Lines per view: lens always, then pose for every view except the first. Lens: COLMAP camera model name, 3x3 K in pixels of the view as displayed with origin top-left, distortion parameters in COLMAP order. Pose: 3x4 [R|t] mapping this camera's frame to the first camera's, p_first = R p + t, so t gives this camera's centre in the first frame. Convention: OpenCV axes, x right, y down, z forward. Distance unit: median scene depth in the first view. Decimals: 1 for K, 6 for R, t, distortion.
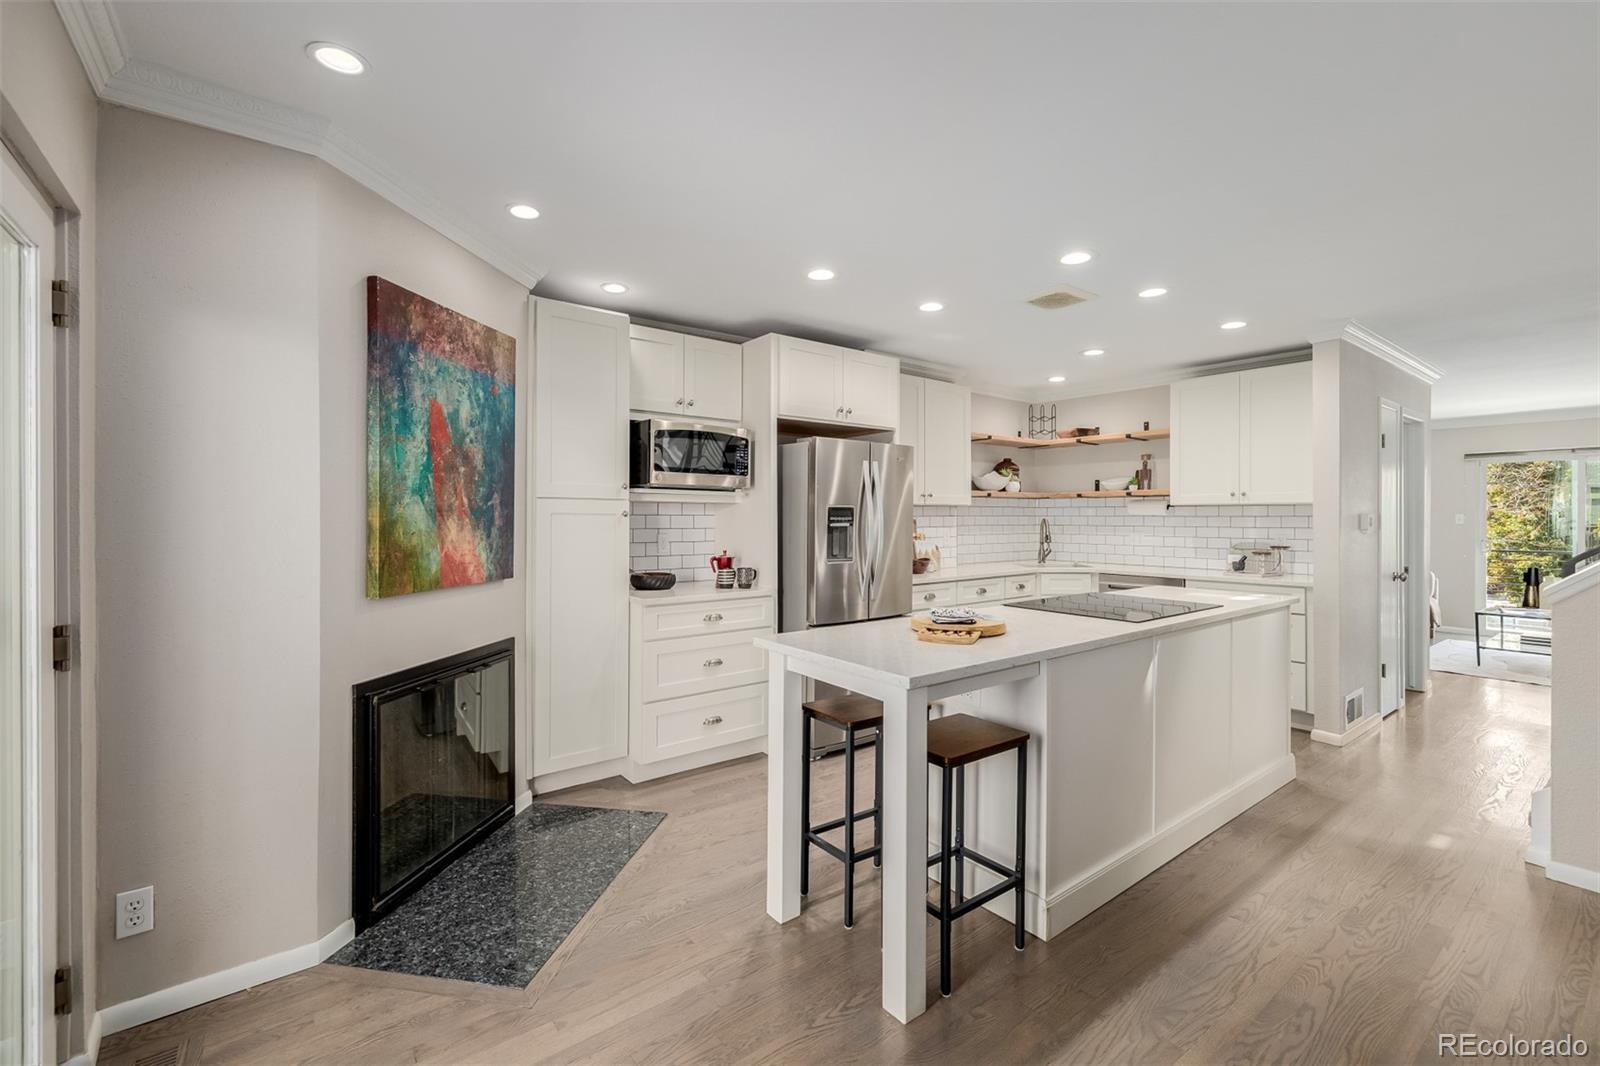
lens RADIAL K [[678.5, 0, 784.1], [0, 678.5, 523.5], [0, 0, 1]] dist [0.004972, -0.000372]
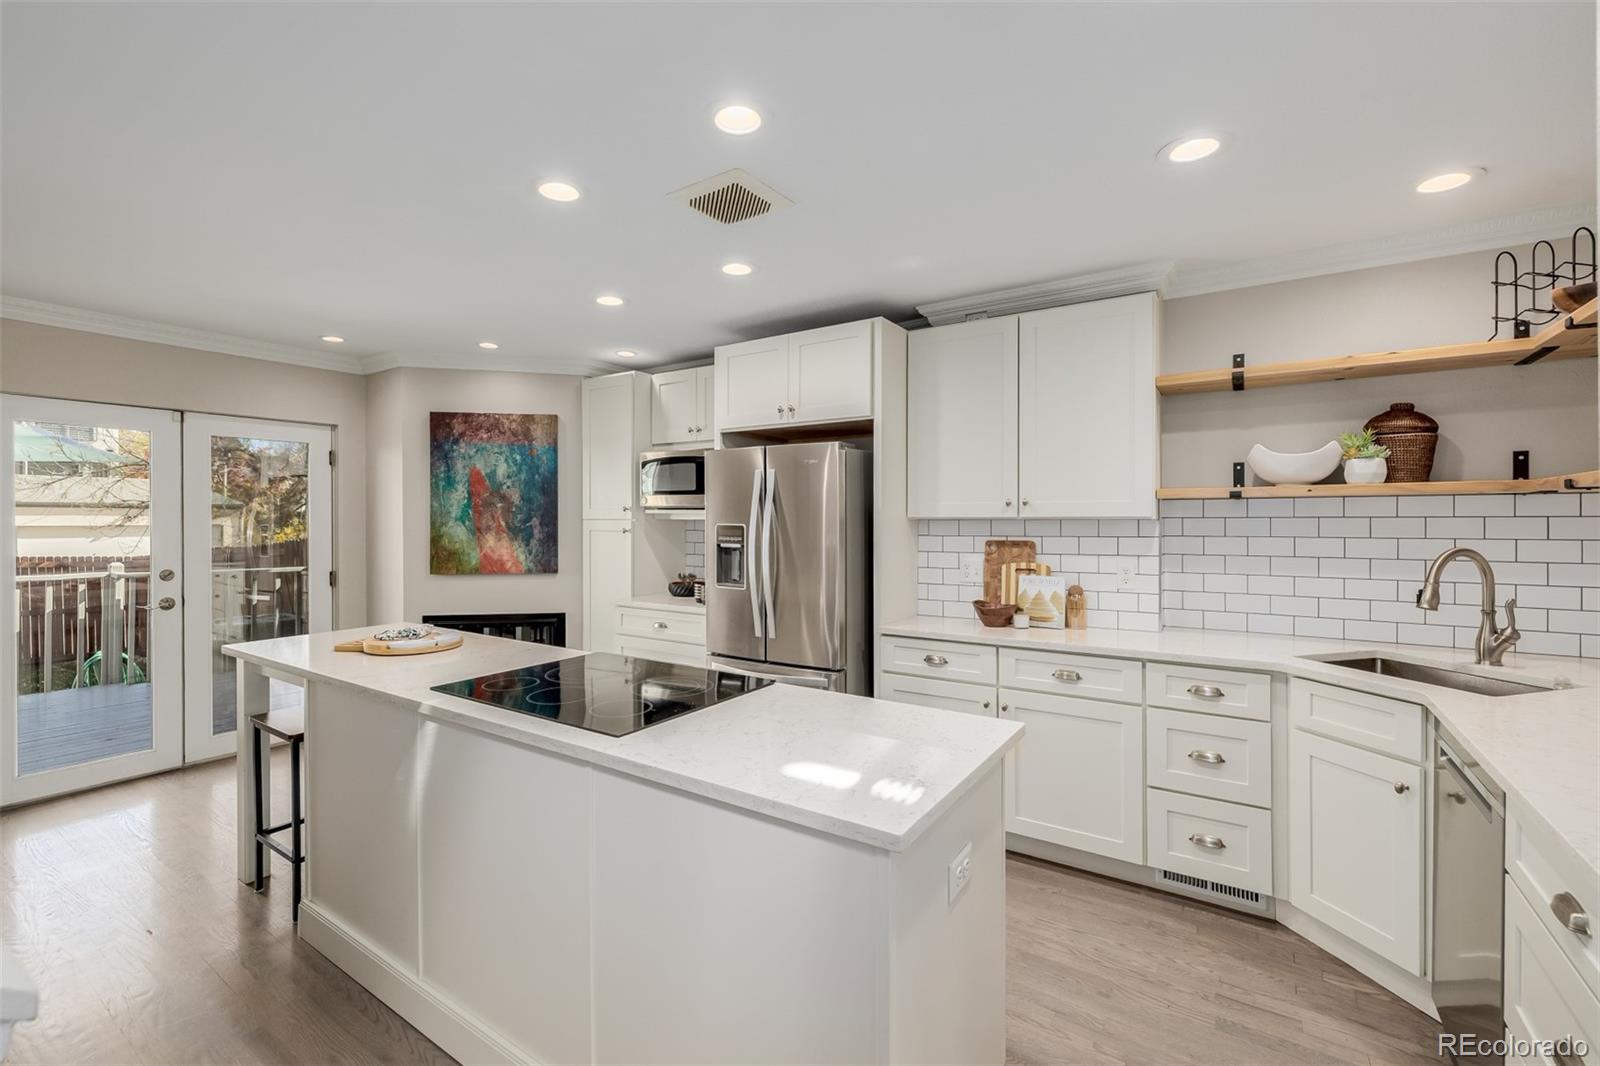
lens RADIAL K [[678.5, 0, 786.5], [0, 678.5, 526.3], [0, 0, 1]] dist [0.004972, -0.000372]
pose [[0.329758, 0.004884, -0.944053, 1.358534], [-0.009232, 0.999955, 0.001948, -0.036273], [0.944020, 0.008074, 0.329789, 1.118164]]
